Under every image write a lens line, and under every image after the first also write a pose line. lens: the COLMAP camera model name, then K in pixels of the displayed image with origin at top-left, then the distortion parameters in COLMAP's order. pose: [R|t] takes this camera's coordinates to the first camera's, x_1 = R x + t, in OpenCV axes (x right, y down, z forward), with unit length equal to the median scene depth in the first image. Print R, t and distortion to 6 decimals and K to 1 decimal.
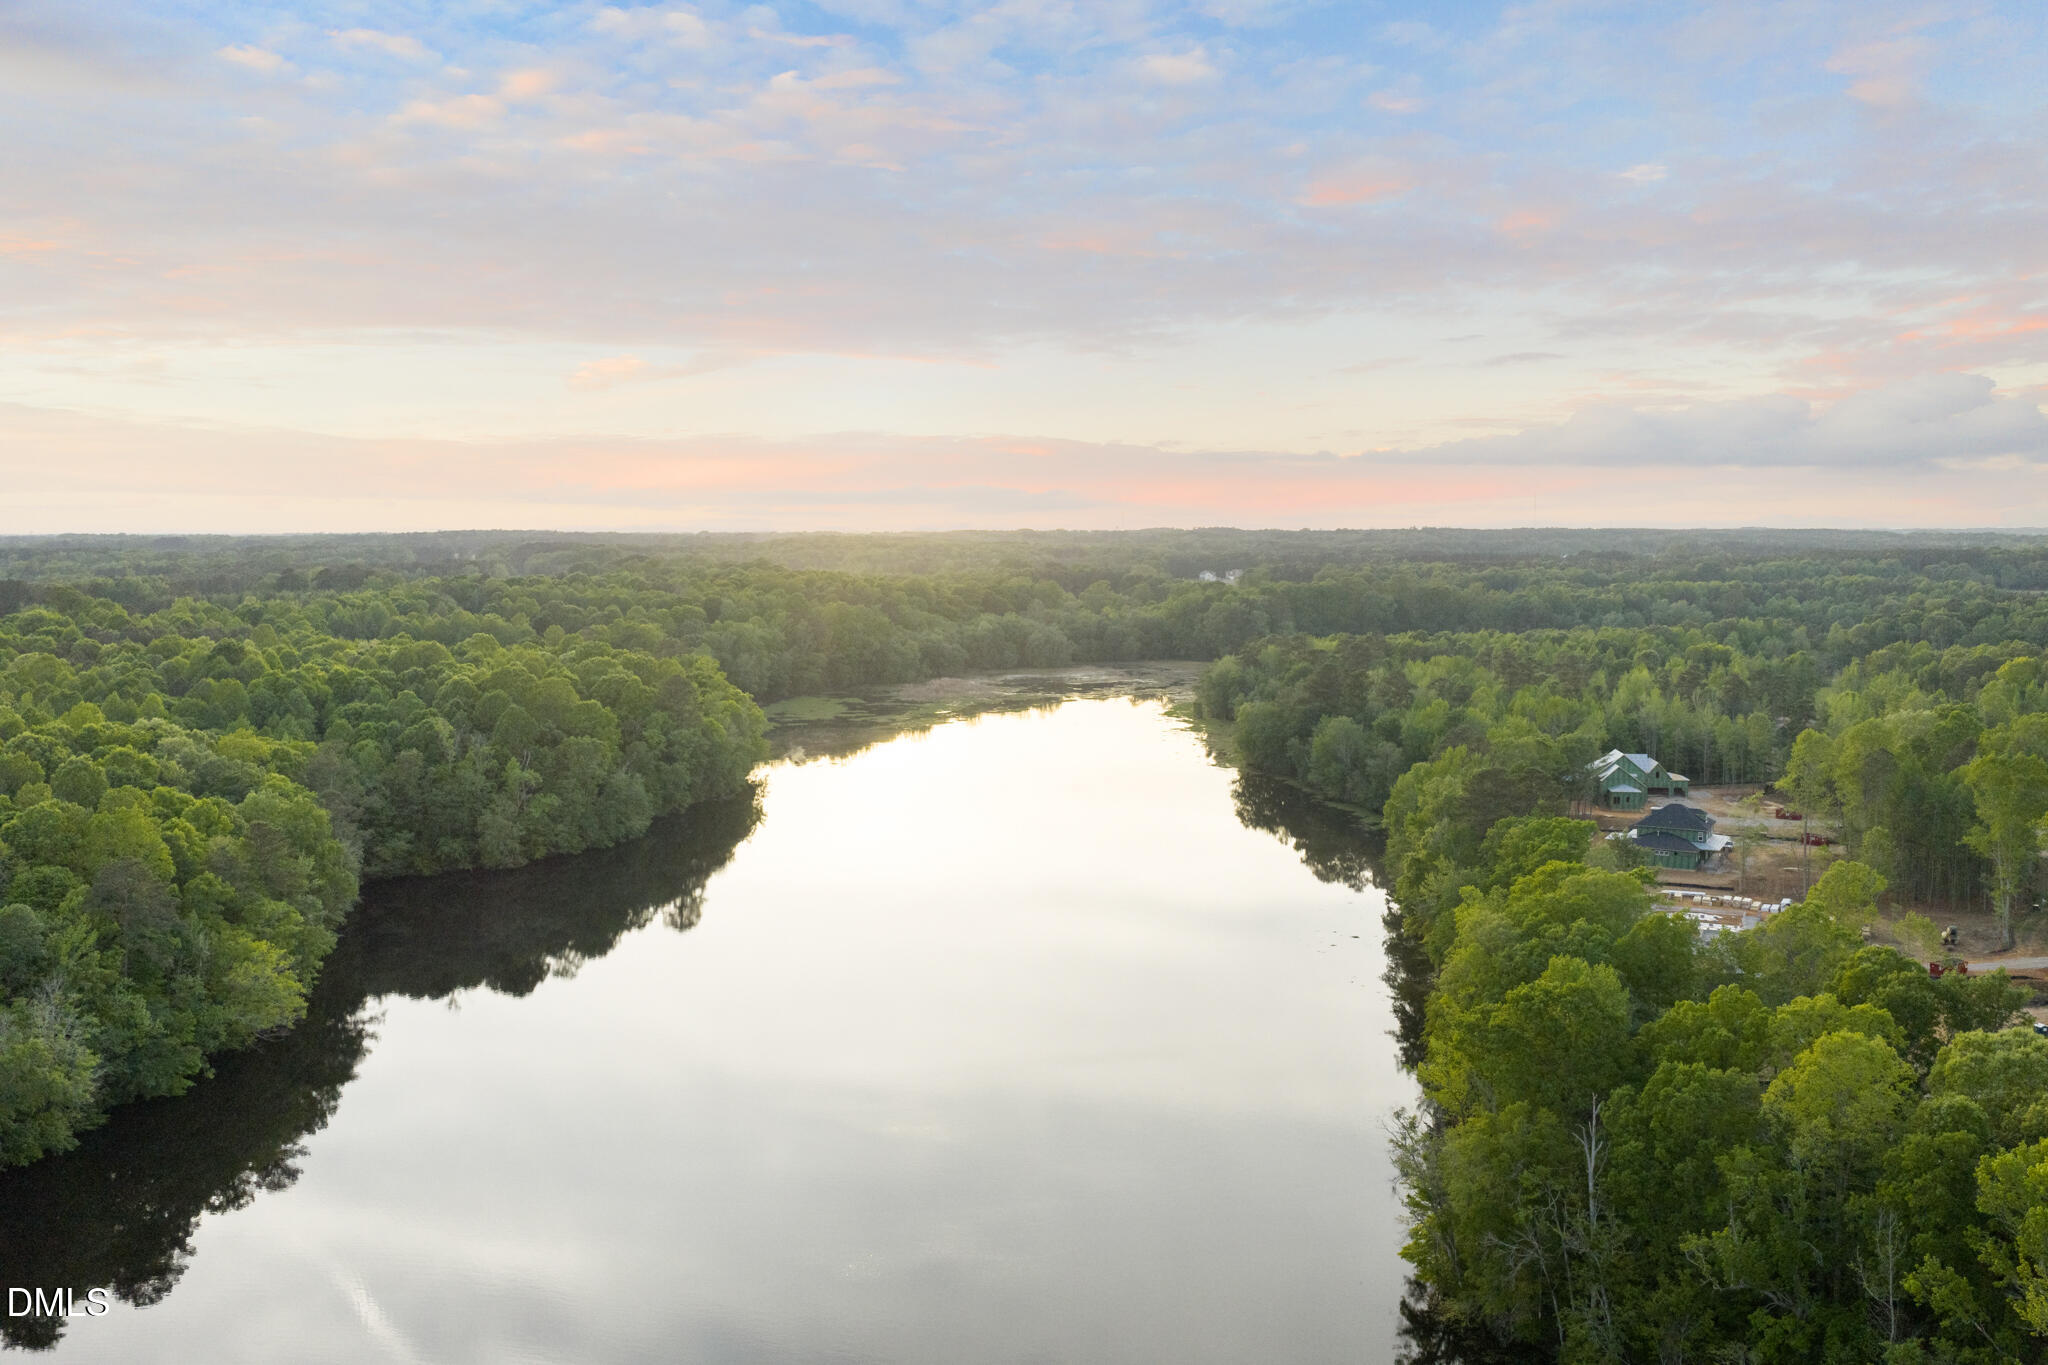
lens RADIAL K [[1700.6, 0, 1024.0], [0, 1700.6, 682.5], [0, 0, 1]] dist [-0.002842, -0.007257]
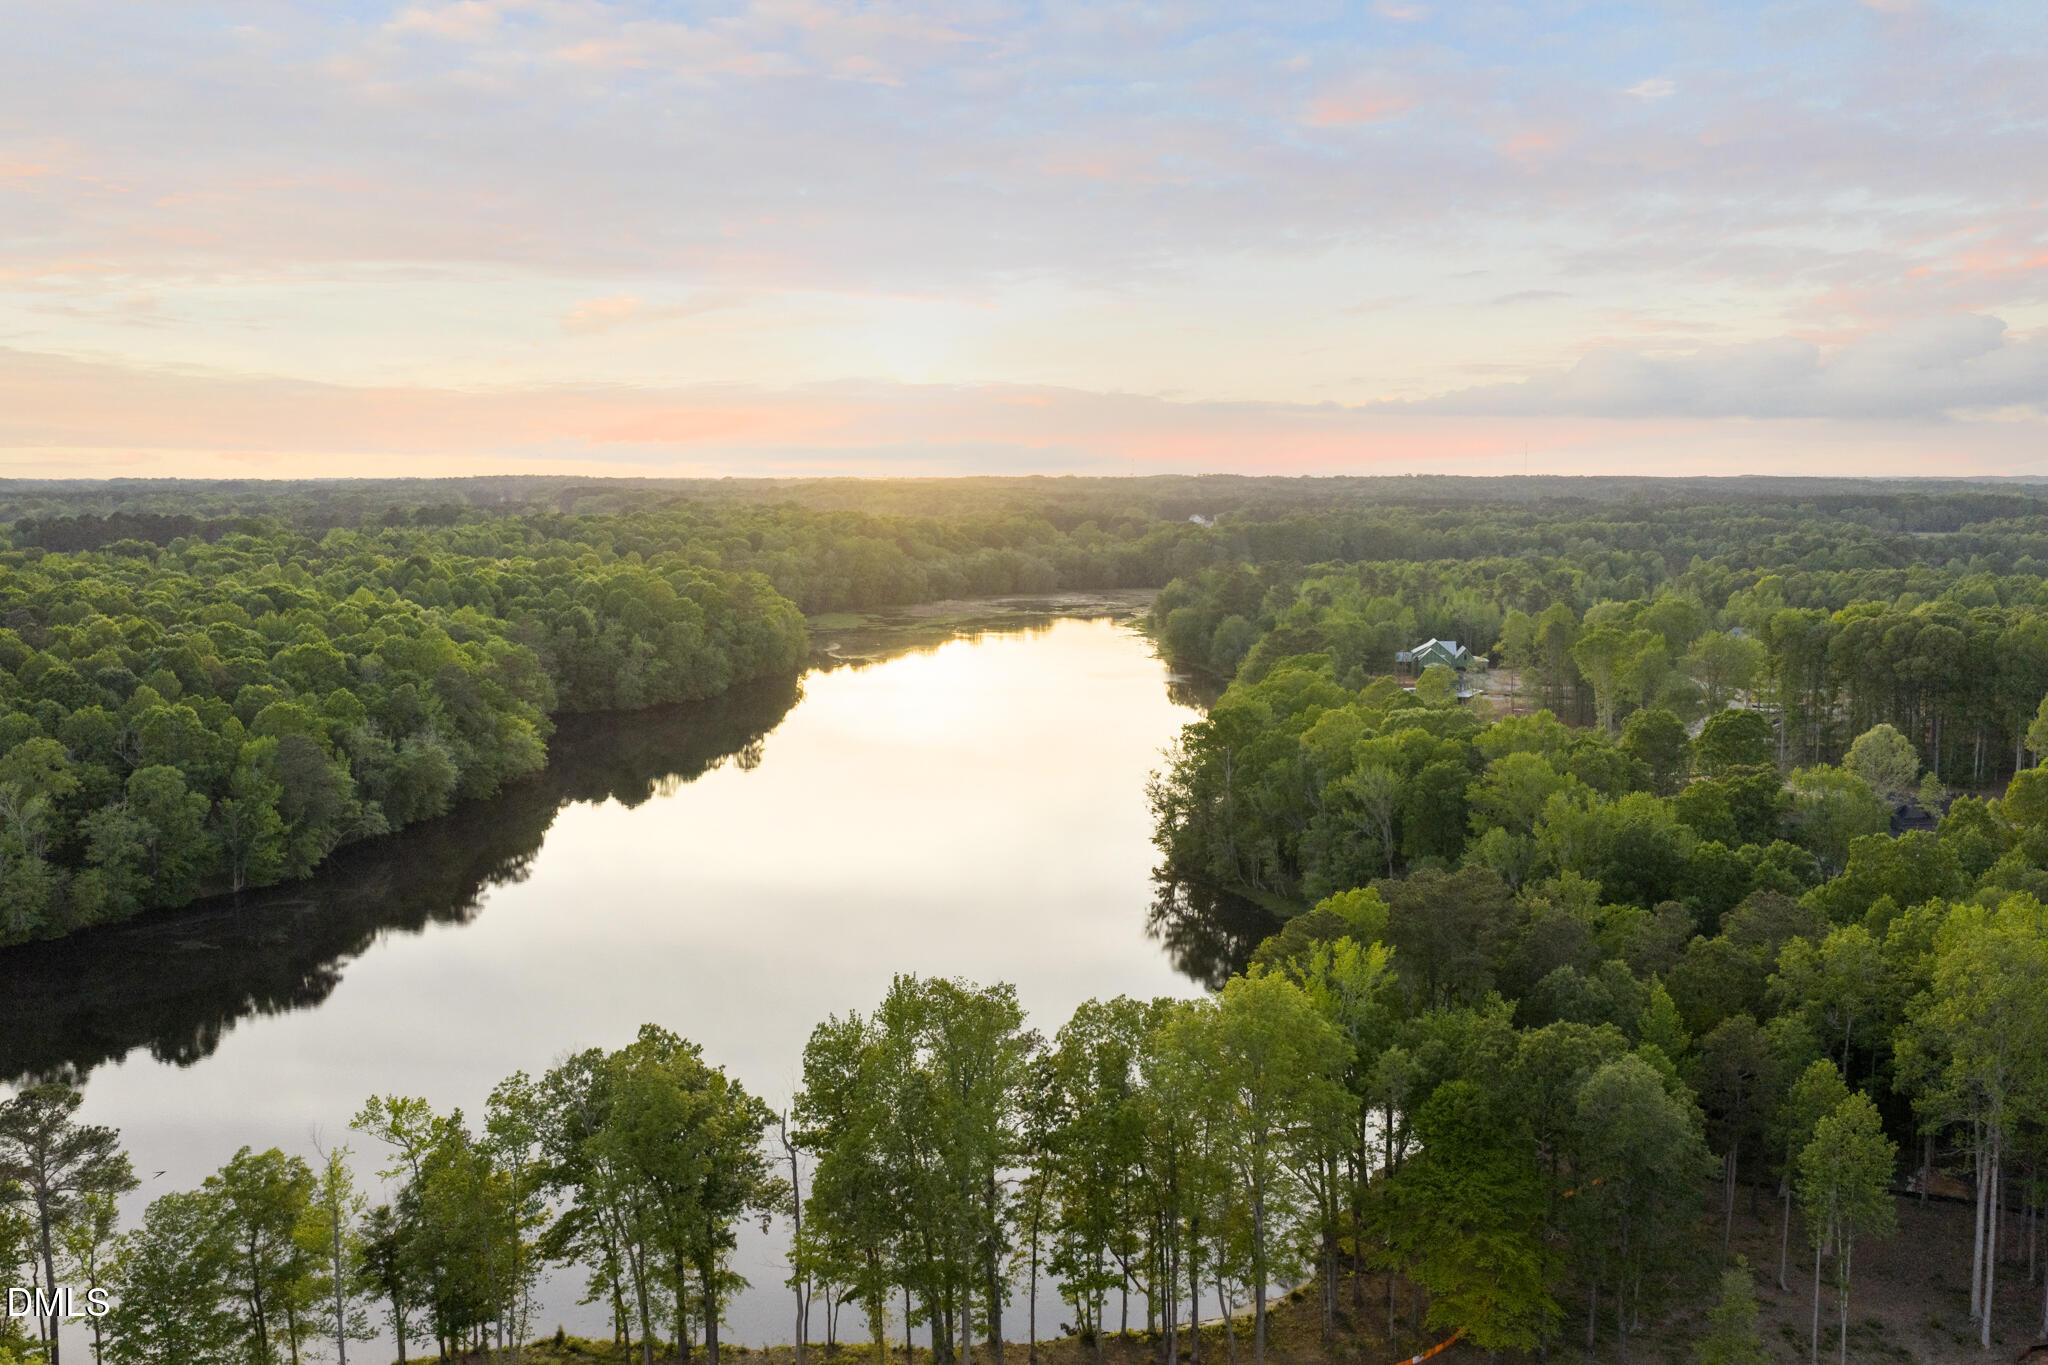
lens RADIAL K [[1700.6, 0, 1024.0], [0, 1700.6, 682.5], [0, 0, 1]] dist [-0.002842, -0.007257]
pose [[0.999943, 0.003506, -0.010074, 0.019225], [-0.003192, 0.999512, 0.031063, 0.018709], [0.010178, -0.031029, 0.999467, -0.202345]]
